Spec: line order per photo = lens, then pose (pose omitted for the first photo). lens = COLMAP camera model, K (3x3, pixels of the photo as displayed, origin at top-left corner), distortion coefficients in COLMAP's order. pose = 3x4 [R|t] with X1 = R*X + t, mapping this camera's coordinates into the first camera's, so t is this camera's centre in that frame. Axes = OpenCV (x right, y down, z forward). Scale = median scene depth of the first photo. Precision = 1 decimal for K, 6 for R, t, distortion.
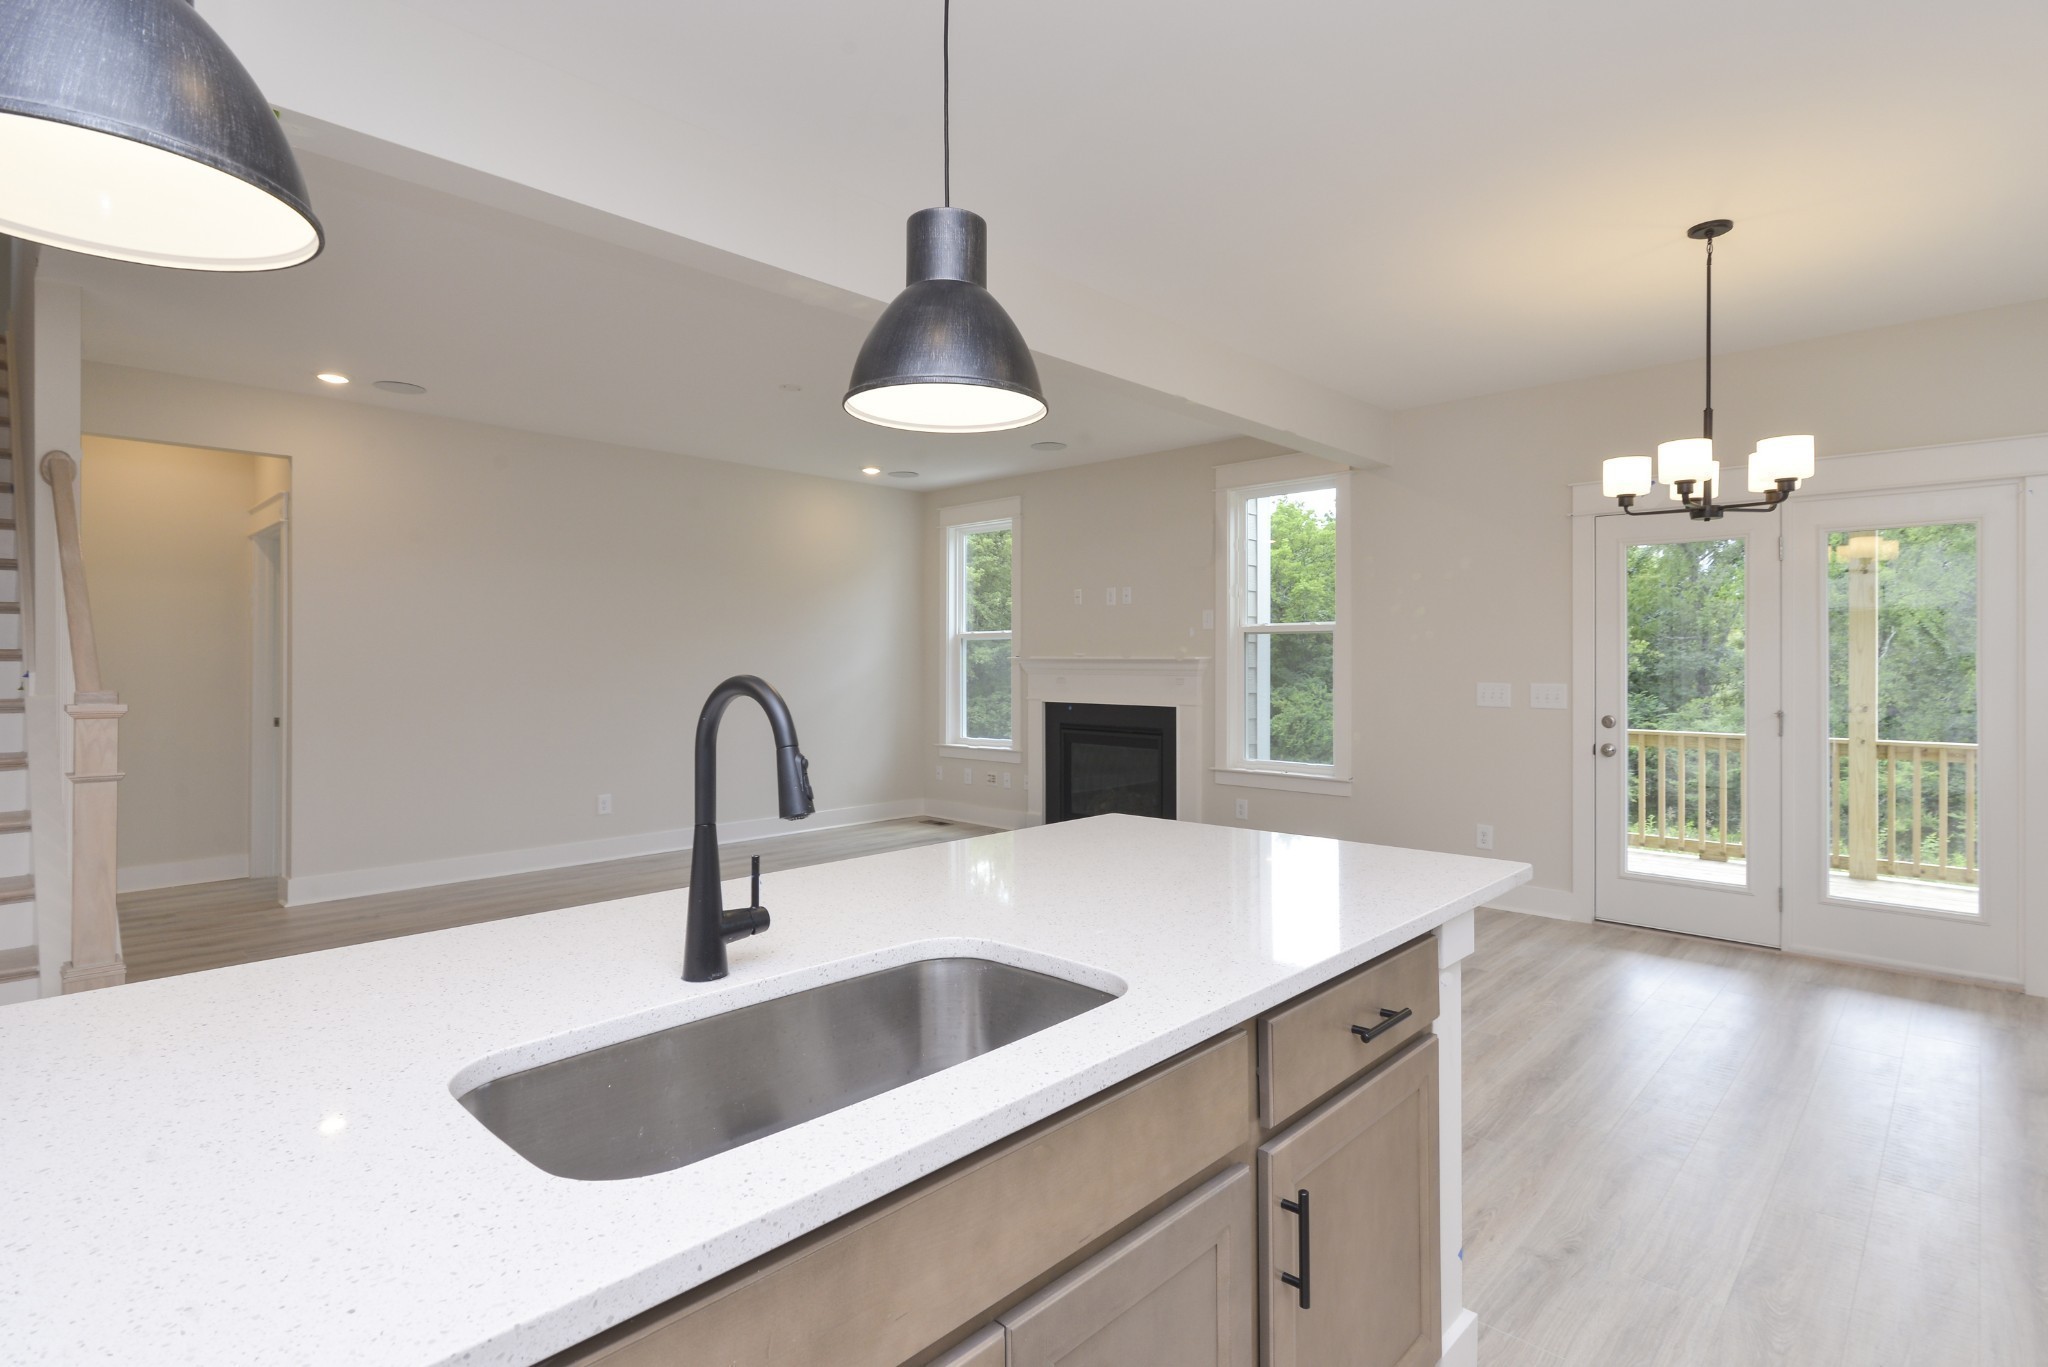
lens RADIAL K [[1025.0, 0, 1010.6], [0, 1025.0, 656.9], [0, 0, 1]] dist [0.001007, -0.000564]
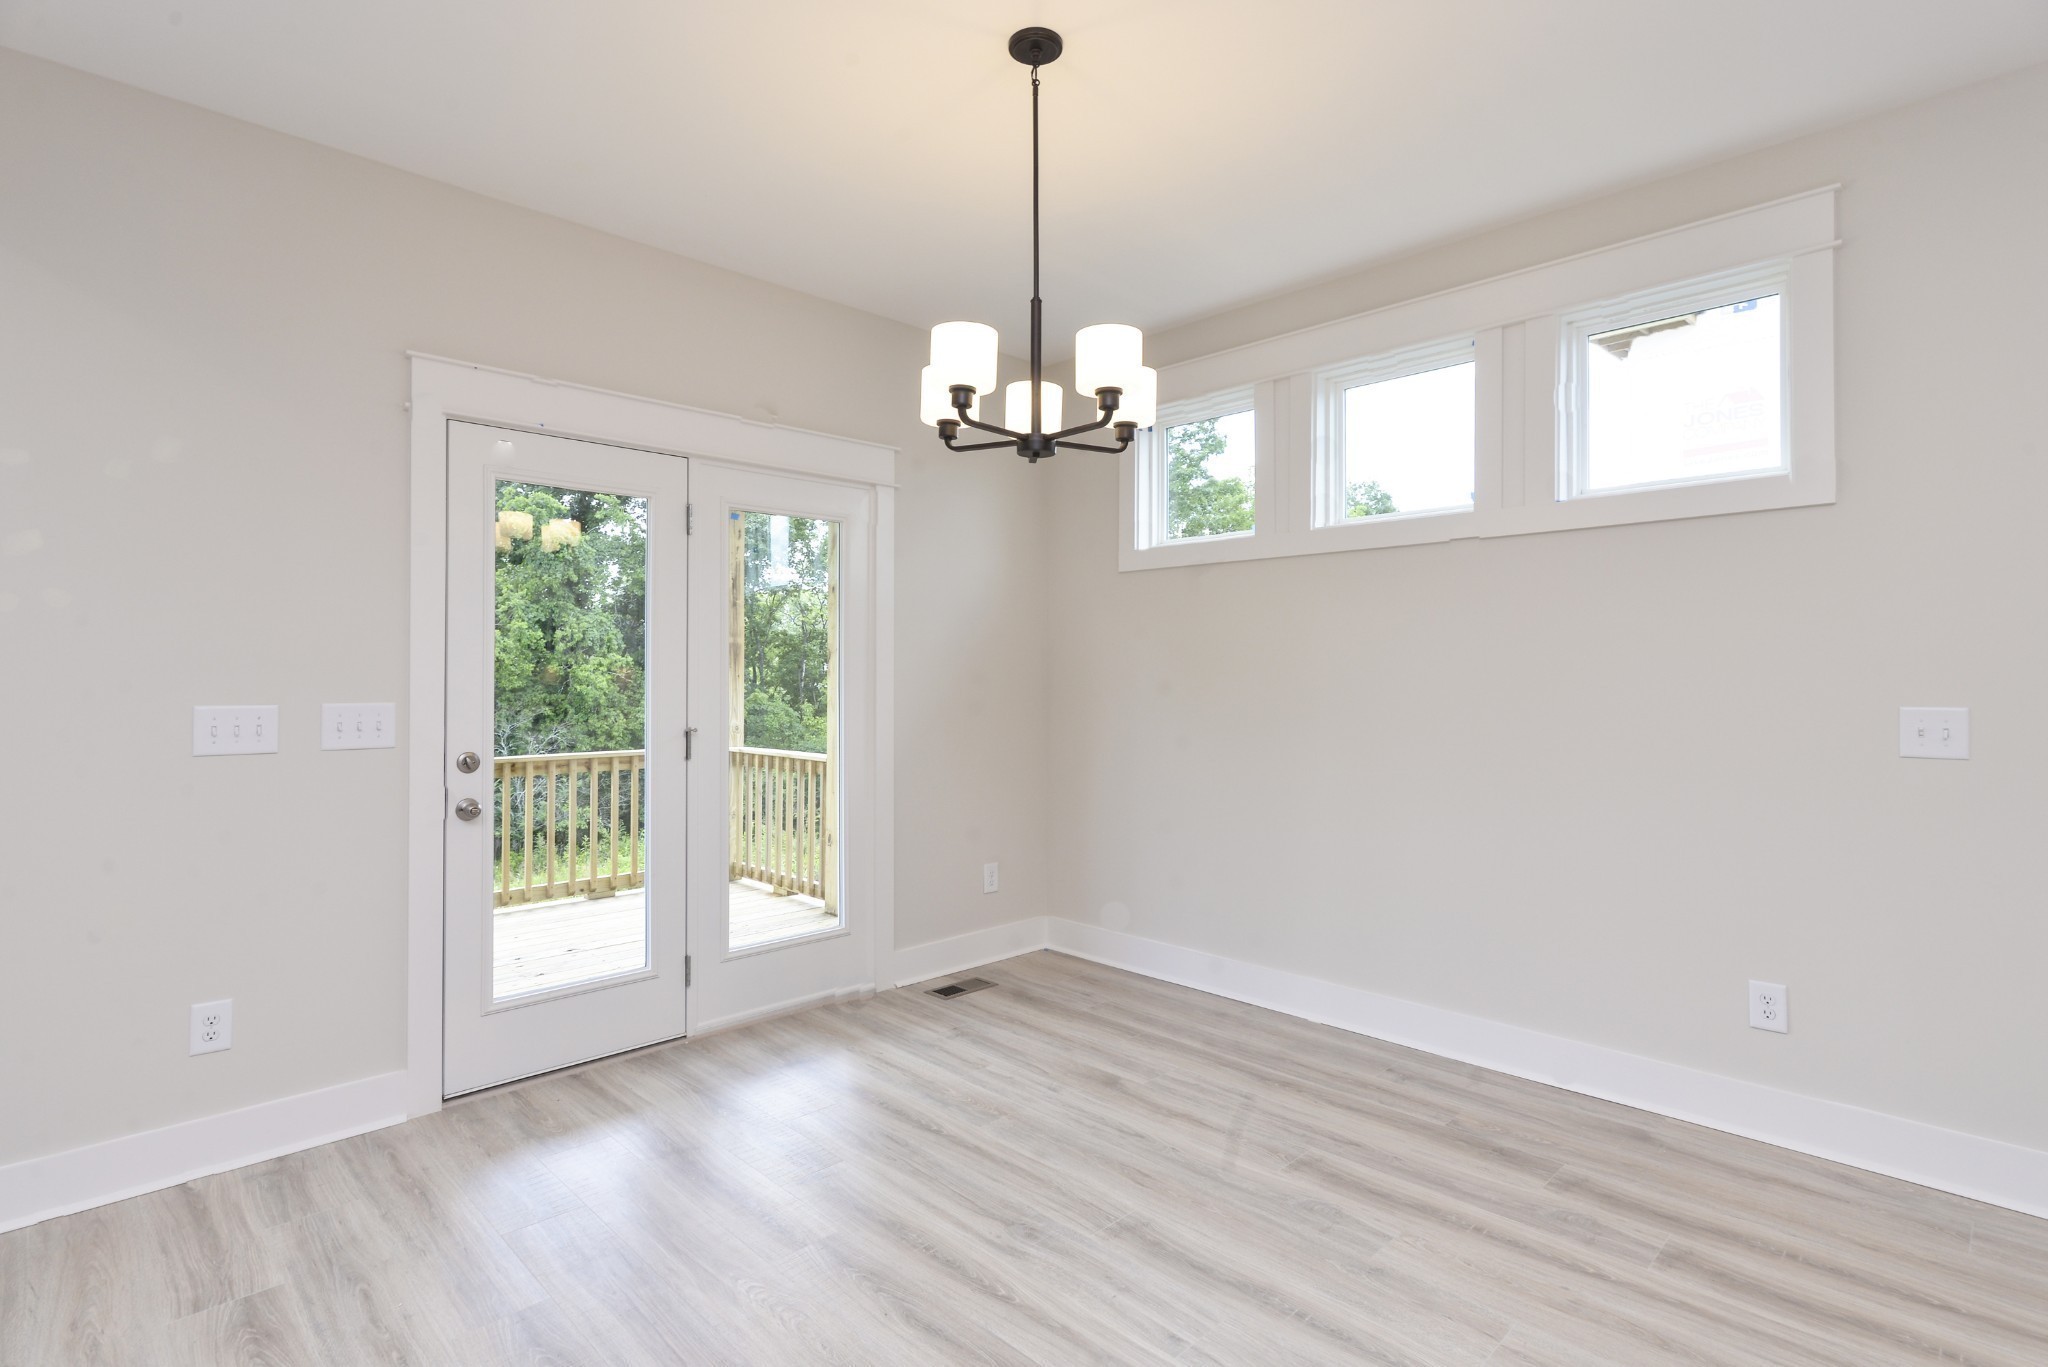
lens RADIAL K [[998.1, 0, 1022.7], [0, 998.1, 665.6], [0, 0, 1]] dist [-0.000479, -0.000393]
pose [[0.019922, 0.011669, 0.999733, -0.000289], [-0.002448, 0.999929, -0.011622, 0.010406], [-0.999799, -0.002216, 0.019949, 0.582857]]
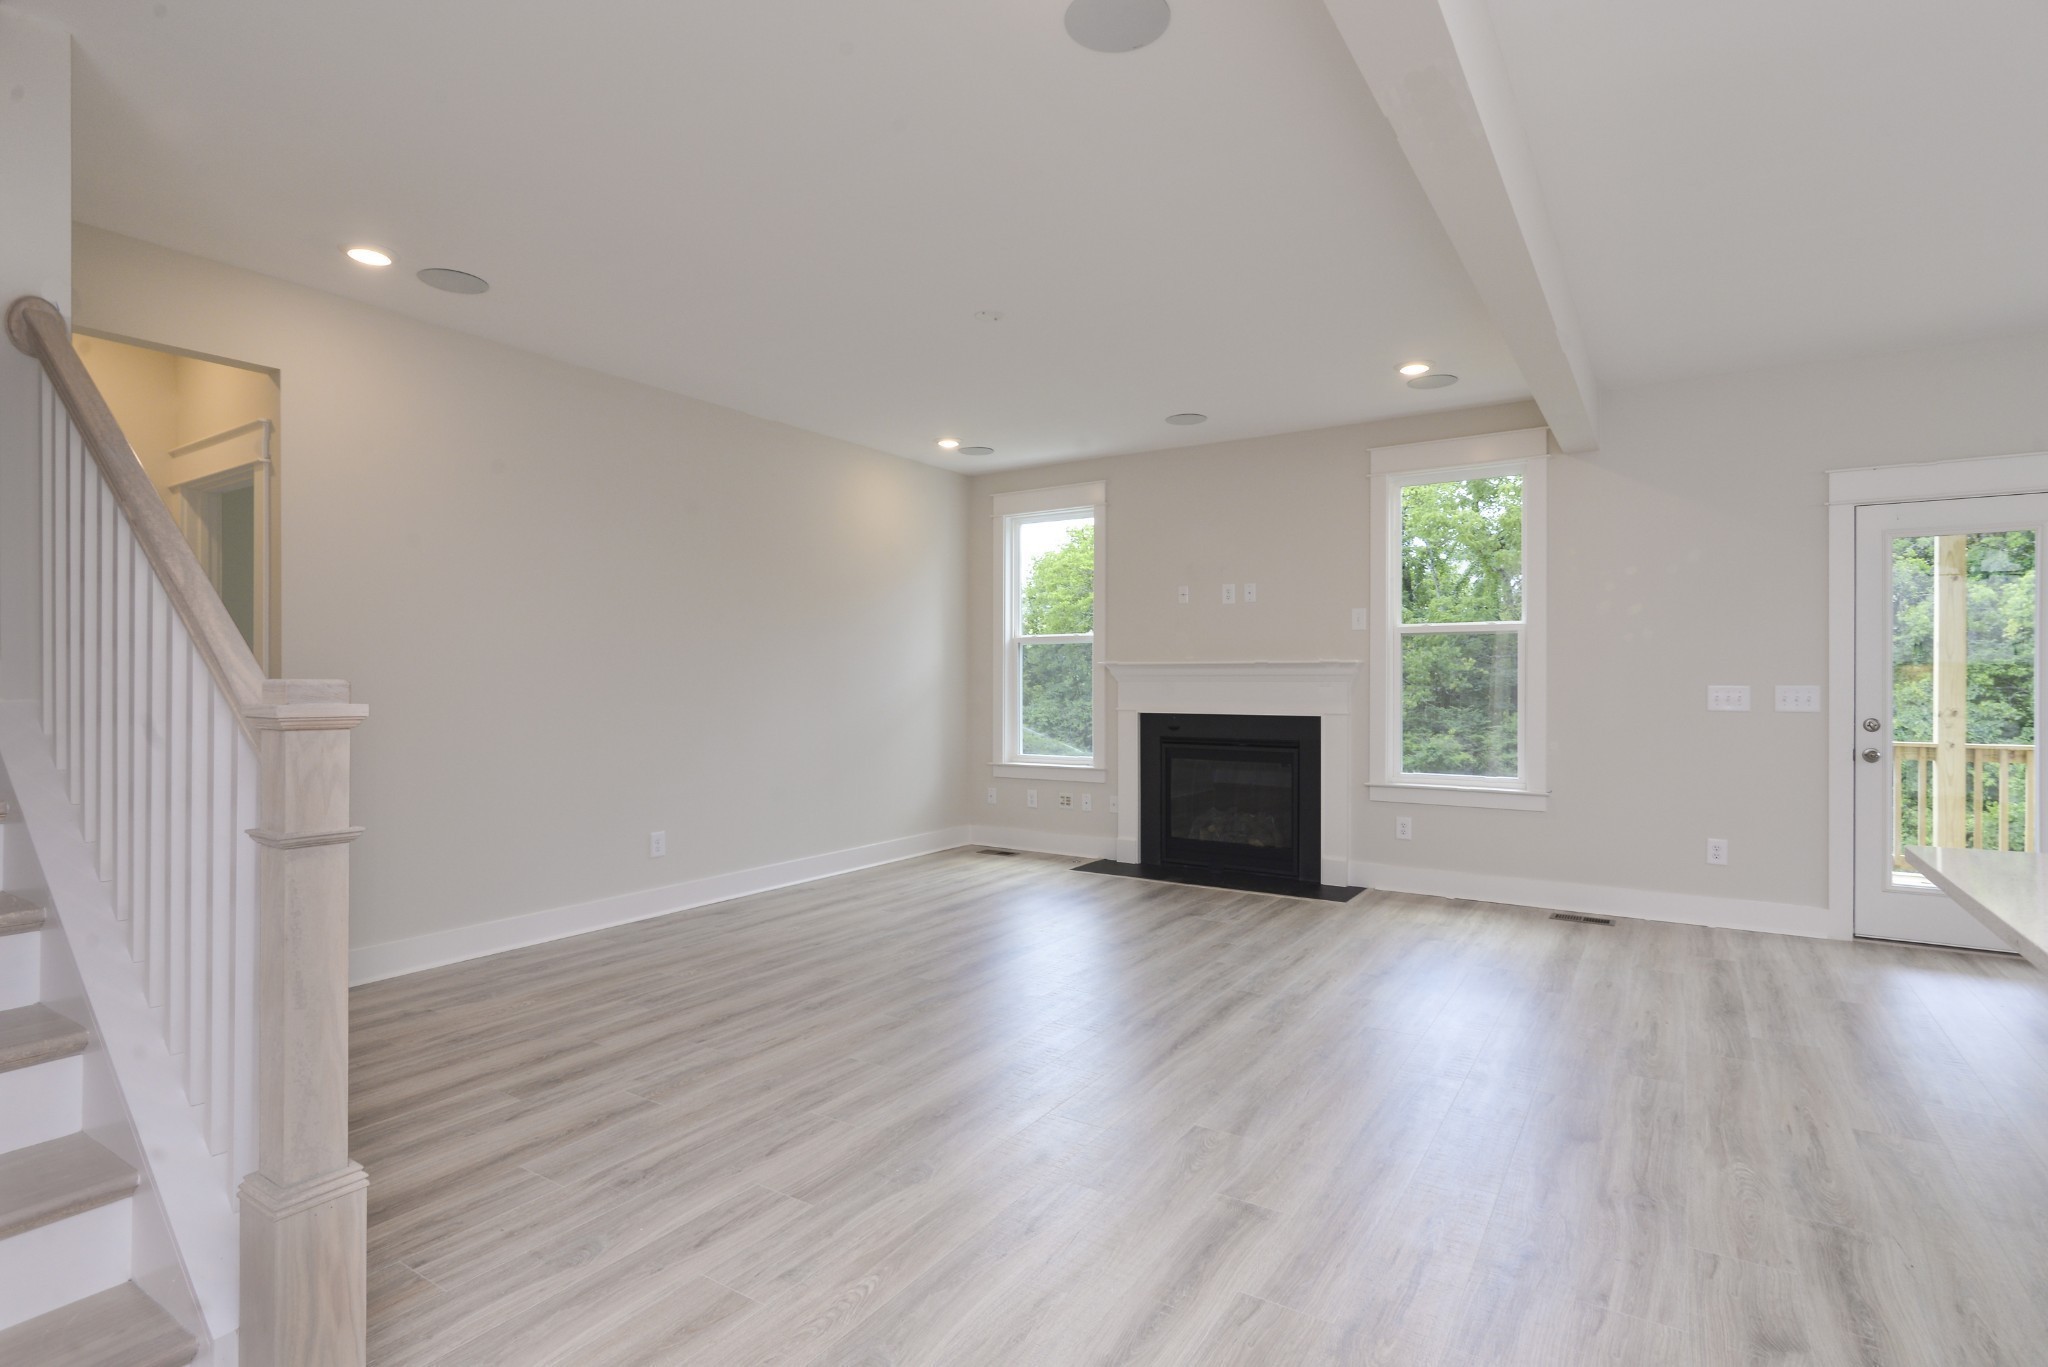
lens RADIAL K [[1015.1, 0, 1024.0], [0, 1015.1, 683.5], [0, 0, 1]] dist [-0.003137, -0.001394]
pose [[0.981208, 0.000954, 0.192953, -0.314346], [-0.001811, 0.999989, 0.004264, 0.019861], [-0.192947, -0.004534, 0.981199, 0.213168]]
